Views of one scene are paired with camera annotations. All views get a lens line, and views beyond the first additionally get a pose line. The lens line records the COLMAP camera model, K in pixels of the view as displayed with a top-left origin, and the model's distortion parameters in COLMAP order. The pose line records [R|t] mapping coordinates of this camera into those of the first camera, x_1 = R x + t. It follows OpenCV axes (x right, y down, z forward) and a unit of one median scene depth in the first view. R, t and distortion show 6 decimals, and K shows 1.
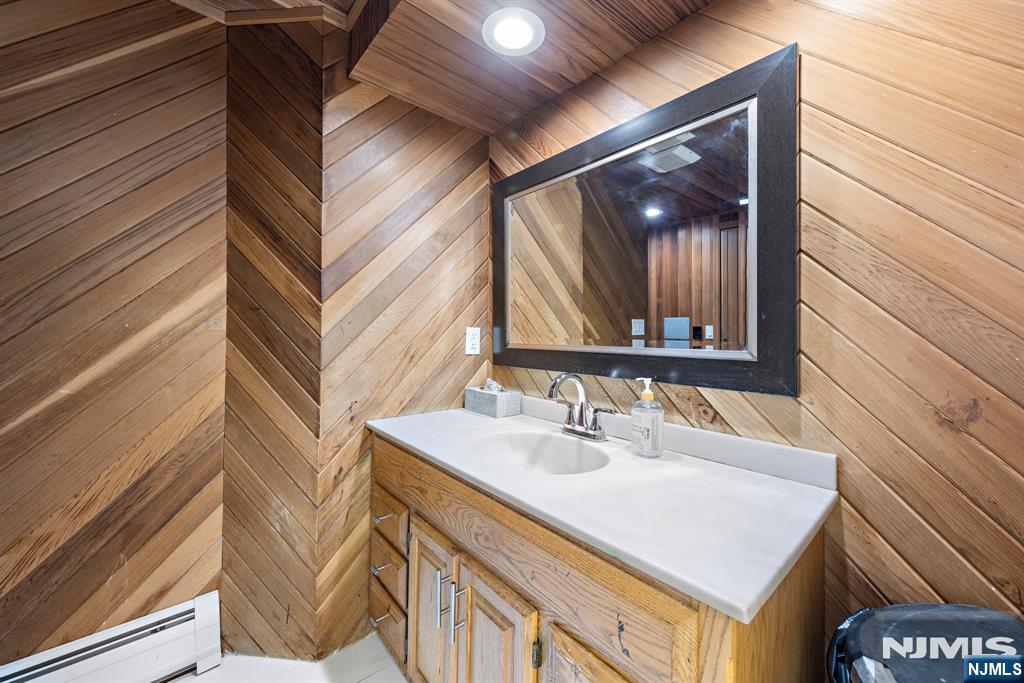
lens RADIAL K [[377.9, 0, 508.0], [0, 377.9, 335.4], [0, 0, 1]] dist [-0.000462, -0.000025]
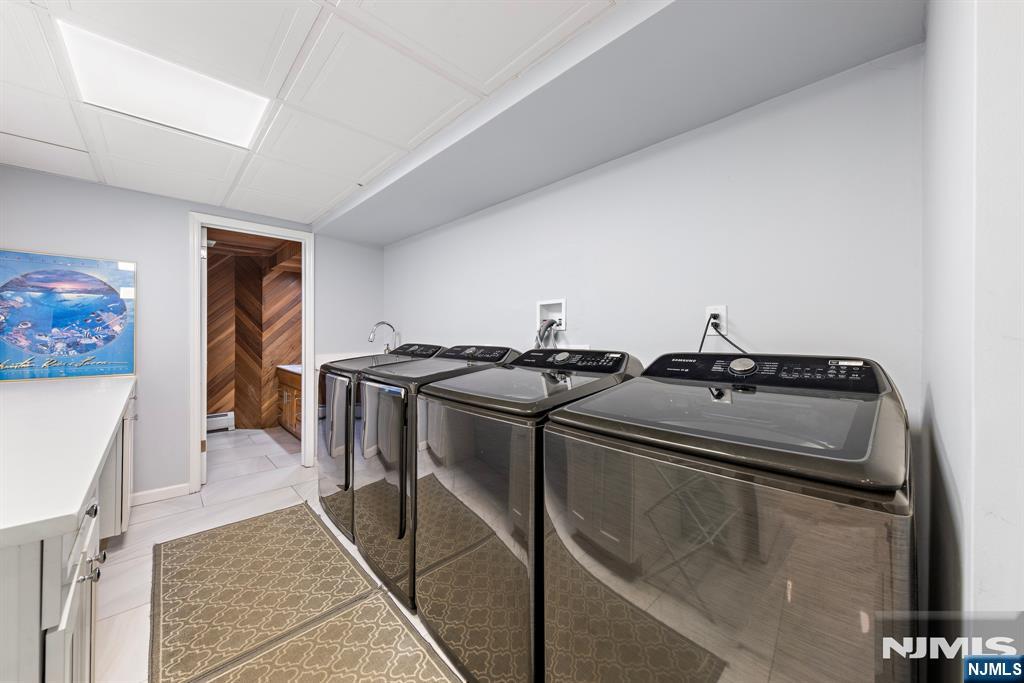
lens RADIAL K [[377.9, 0, 515.8], [0, 377.9, 338.1], [0, 0, 1]] dist [-0.000462, -0.000025]
pose [[0.997907, -0.002424, 0.064614, 1.709507], [0.001957, 0.999971, 0.007296, -0.054393], [-0.064630, -0.007154, 0.997884, -2.797713]]
